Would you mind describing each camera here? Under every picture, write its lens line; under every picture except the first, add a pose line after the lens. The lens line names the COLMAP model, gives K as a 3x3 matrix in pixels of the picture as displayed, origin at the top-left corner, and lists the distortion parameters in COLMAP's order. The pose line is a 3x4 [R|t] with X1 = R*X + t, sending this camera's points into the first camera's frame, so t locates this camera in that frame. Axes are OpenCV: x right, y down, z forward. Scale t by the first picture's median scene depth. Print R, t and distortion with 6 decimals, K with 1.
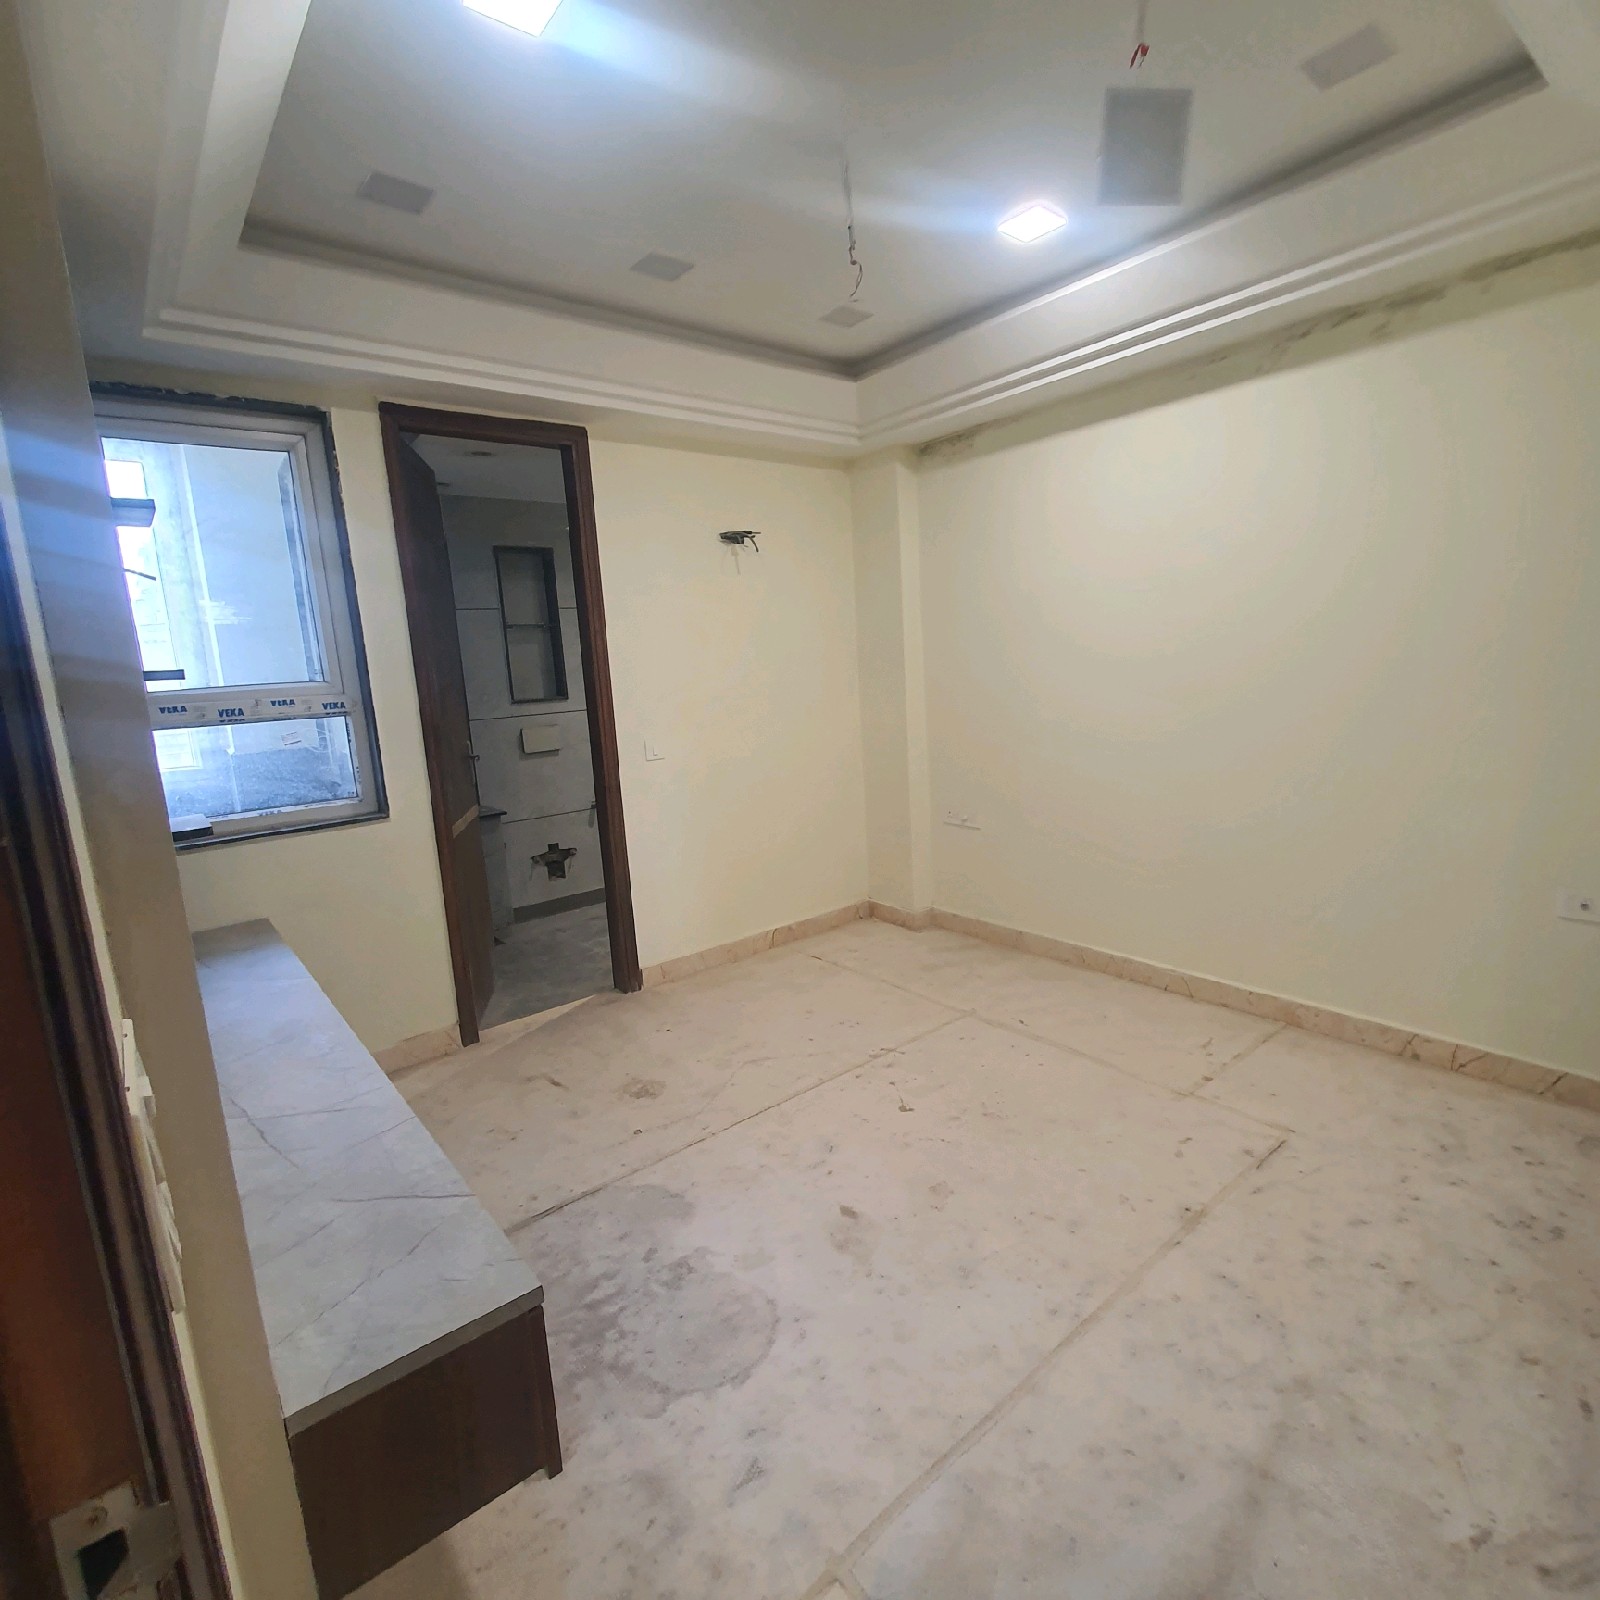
lens RADIAL K [[846.7, 0, 825.5], [0, 846.7, 796.5], [0, 0, 1]] dist [0.004806, -0.002263]
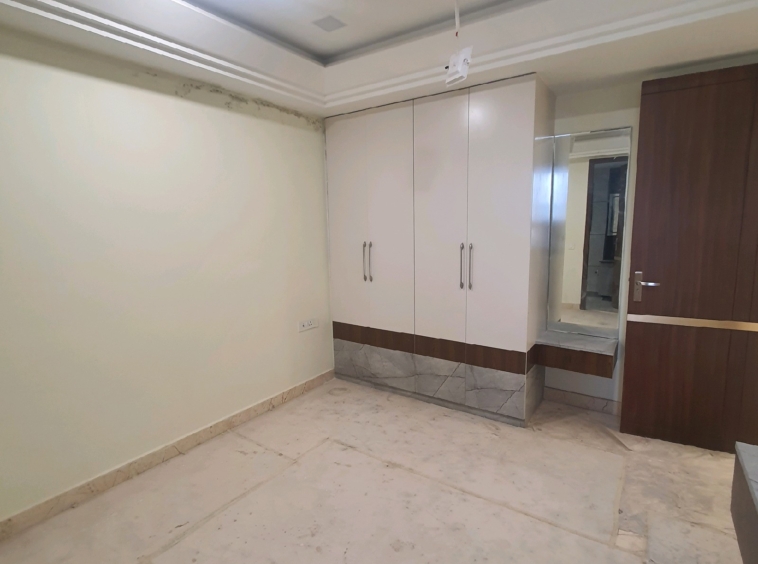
lens RADIAL K [[414.3, 0, 379.0], [0, 414.3, 282.0], [0, 0, 1]] dist [0.013494, -0.000688]
pose [[-0.281496, -0.074078, 0.956699, -0.577697], [0.192026, 0.972499, 0.131803, -0.162285], [-0.940152, 0.220813, -0.259529, 1.049422]]
